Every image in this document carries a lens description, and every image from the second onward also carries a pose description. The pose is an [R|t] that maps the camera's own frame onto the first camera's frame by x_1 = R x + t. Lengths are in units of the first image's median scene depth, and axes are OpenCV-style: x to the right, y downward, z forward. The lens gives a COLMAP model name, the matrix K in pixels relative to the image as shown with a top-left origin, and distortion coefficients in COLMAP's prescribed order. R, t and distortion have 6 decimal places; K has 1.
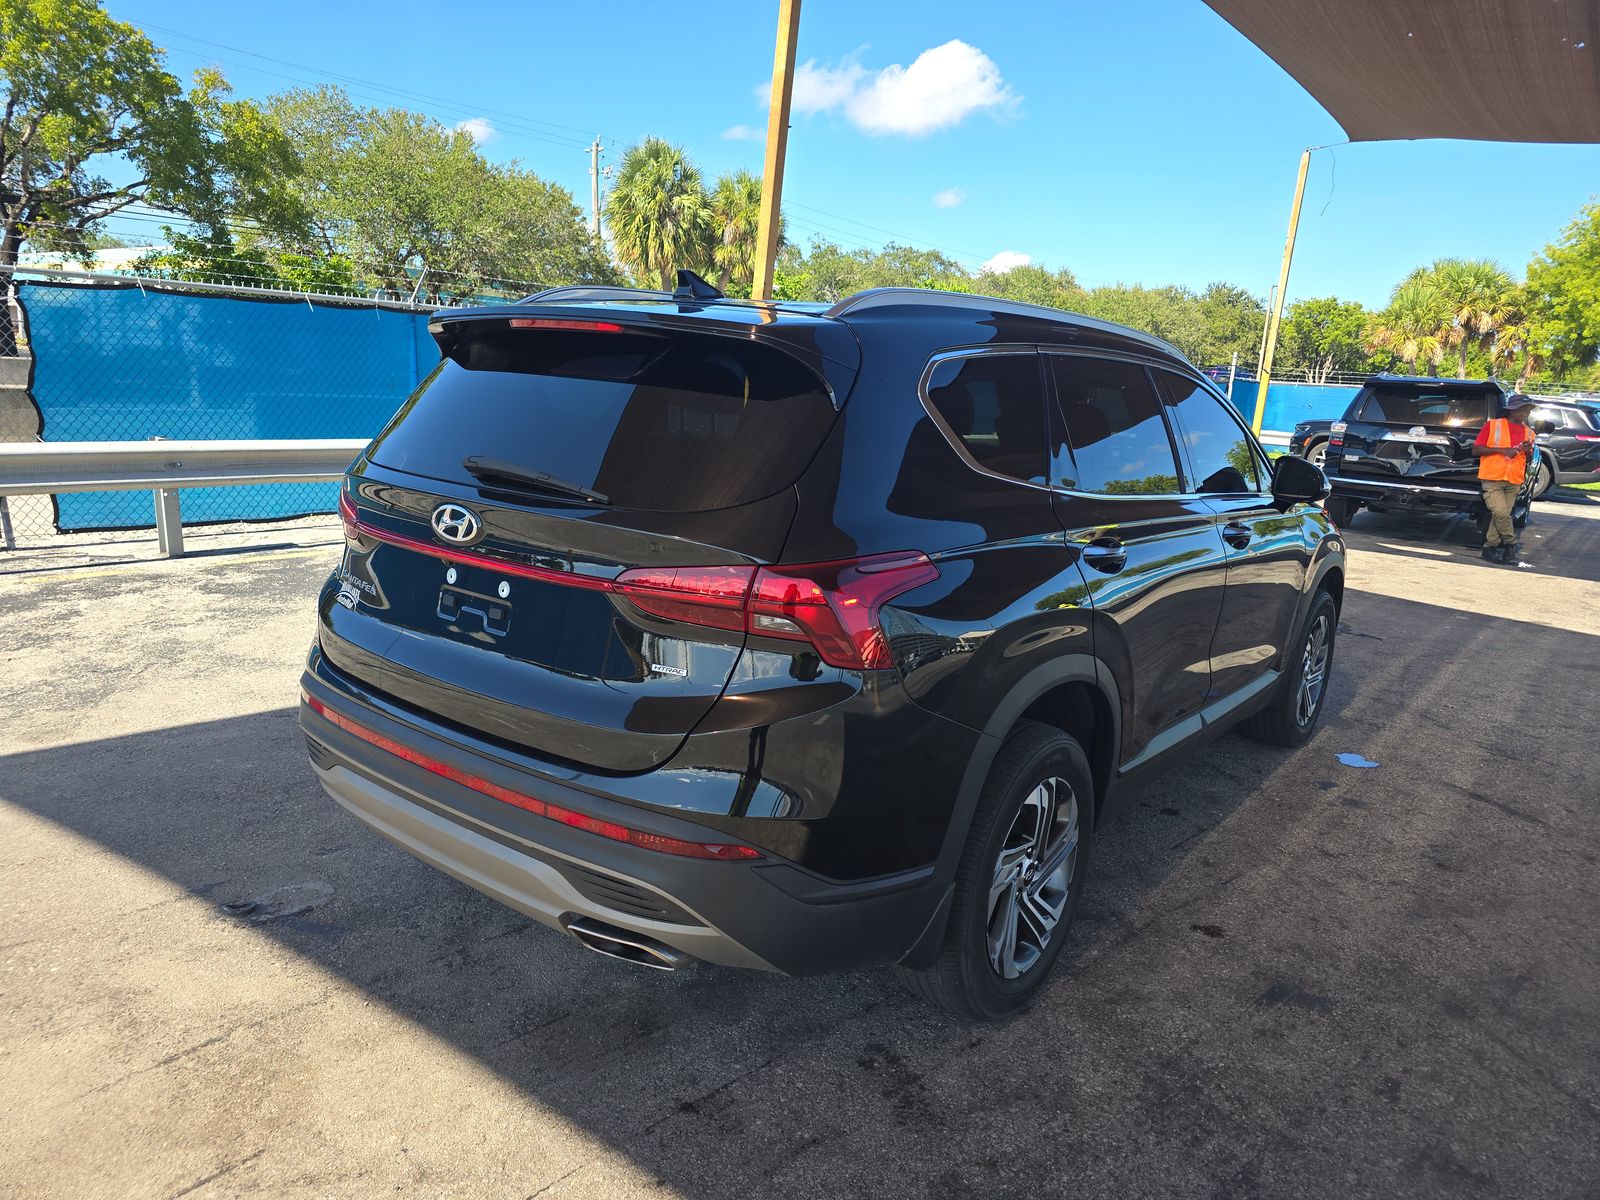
lens RADIAL K [[1092.7, 0, 795.0], [0, 1092.7, 592.4], [0, 0, 1]] dist [0.020970, -0.022042]
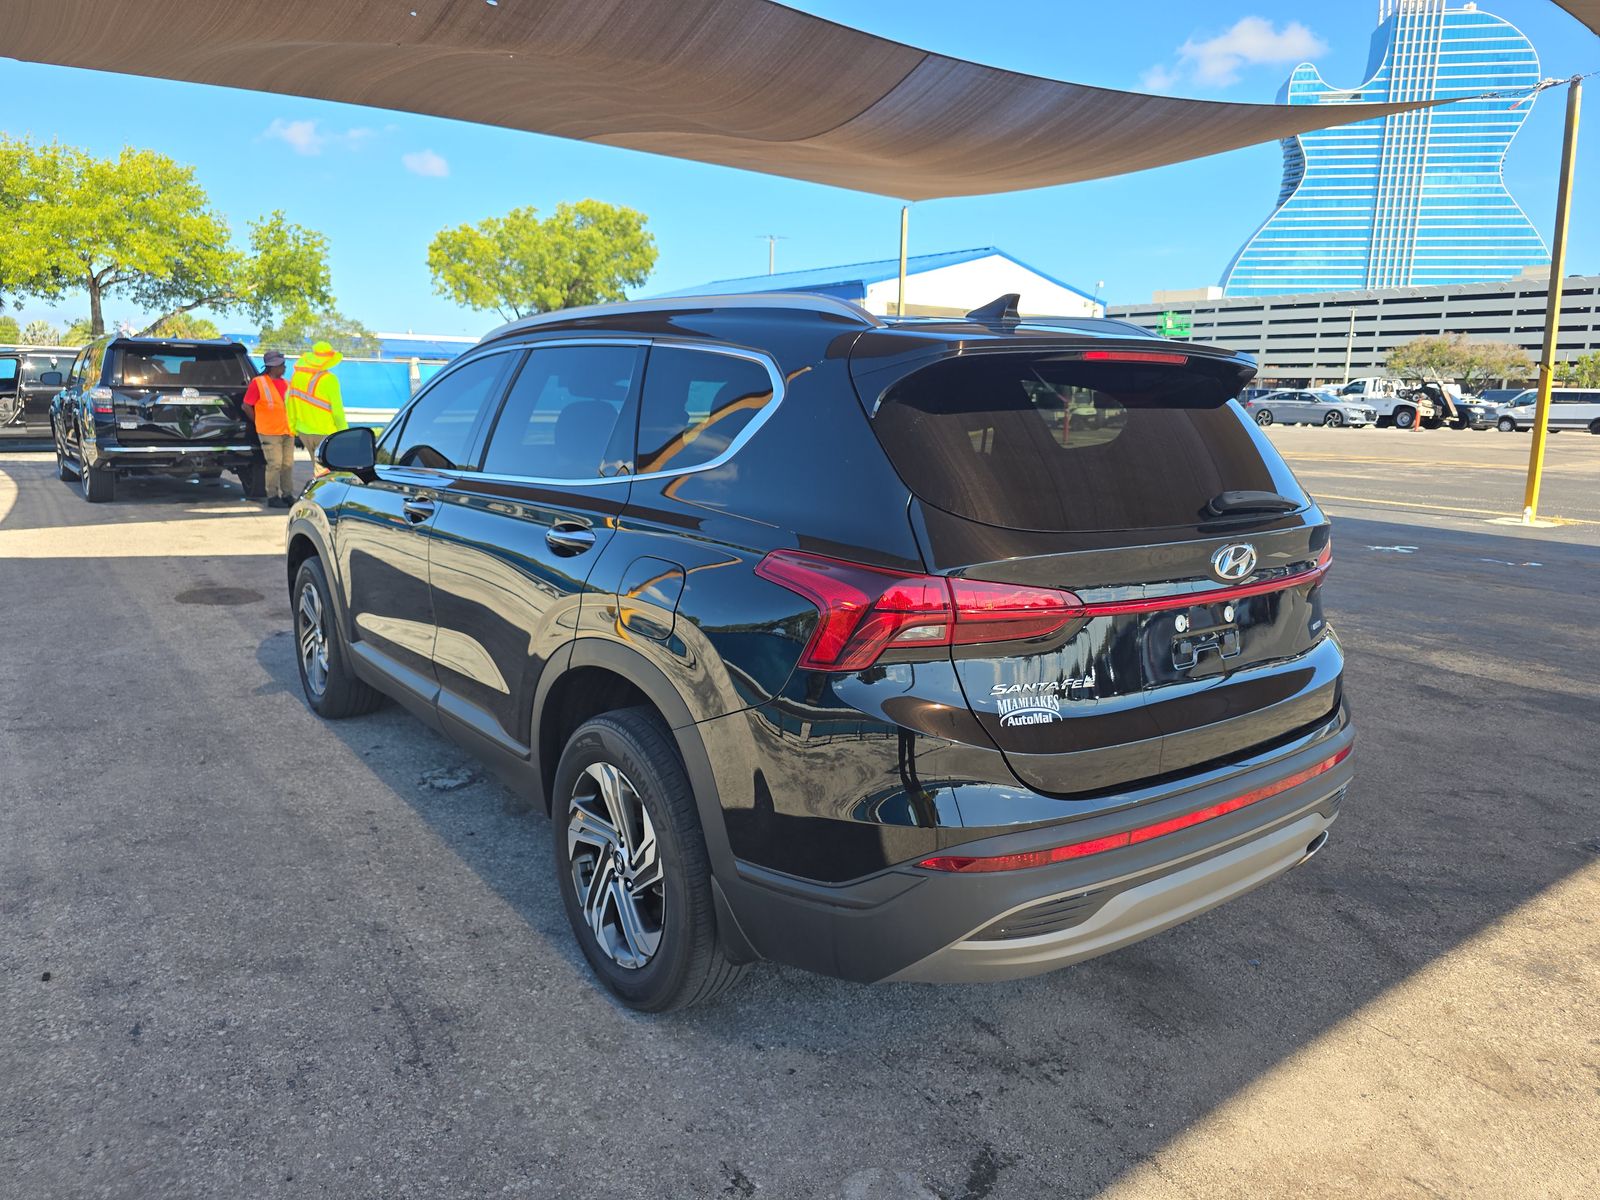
lens RADIAL K [[1092.7, 0, 795.0], [0, 1092.7, 592.4], [0, 0, 1]] dist [0.020970, -0.022042]
pose [[0.237888, -0.228165, 0.944113, -0.086300], [0.178732, 0.965702, 0.188347, -0.018871], [-0.954706, 0.123937, 0.270510, 0.070431]]
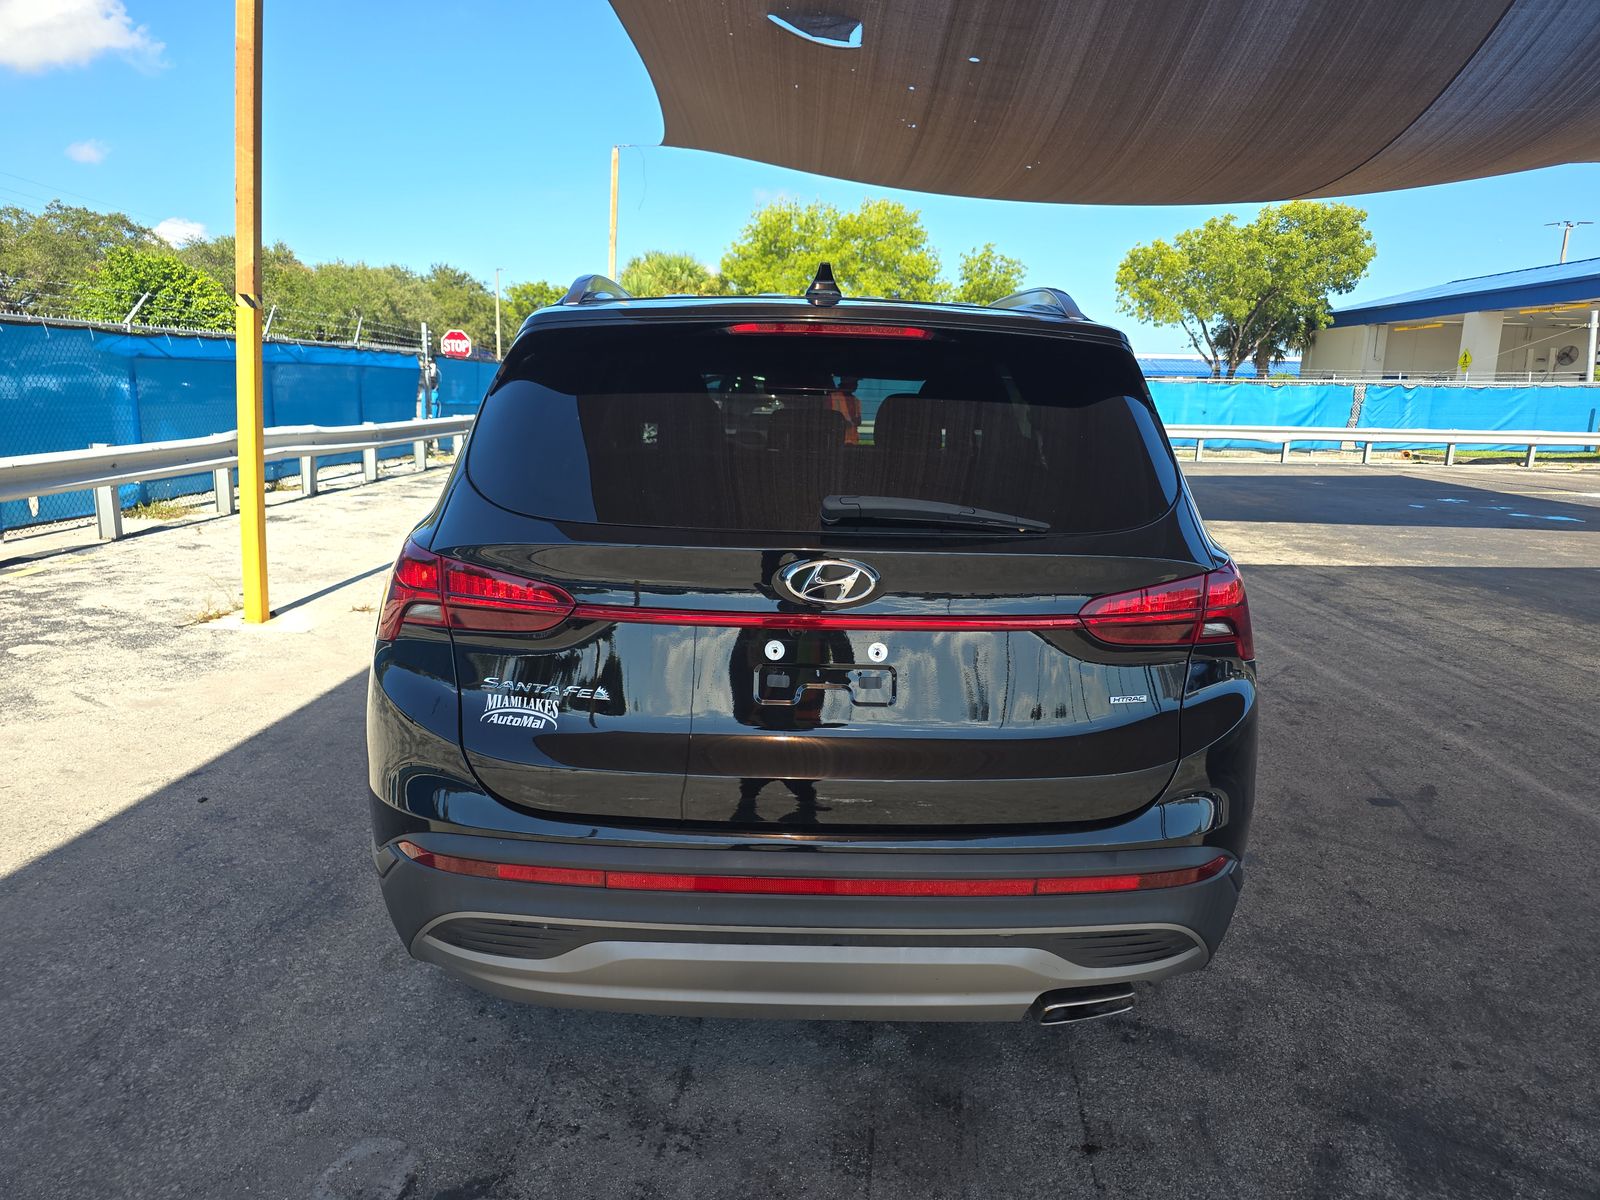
lens RADIAL K [[1092.7, 0, 795.0], [0, 1092.7, 592.4], [0, 0, 1]] dist [0.020970, -0.022042]
pose [[0.772521, -0.153129, 0.616248, -0.051679], [0.142193, 0.987559, 0.067143, -0.007096], [-0.618863, 0.035757, 0.784684, 0.024702]]
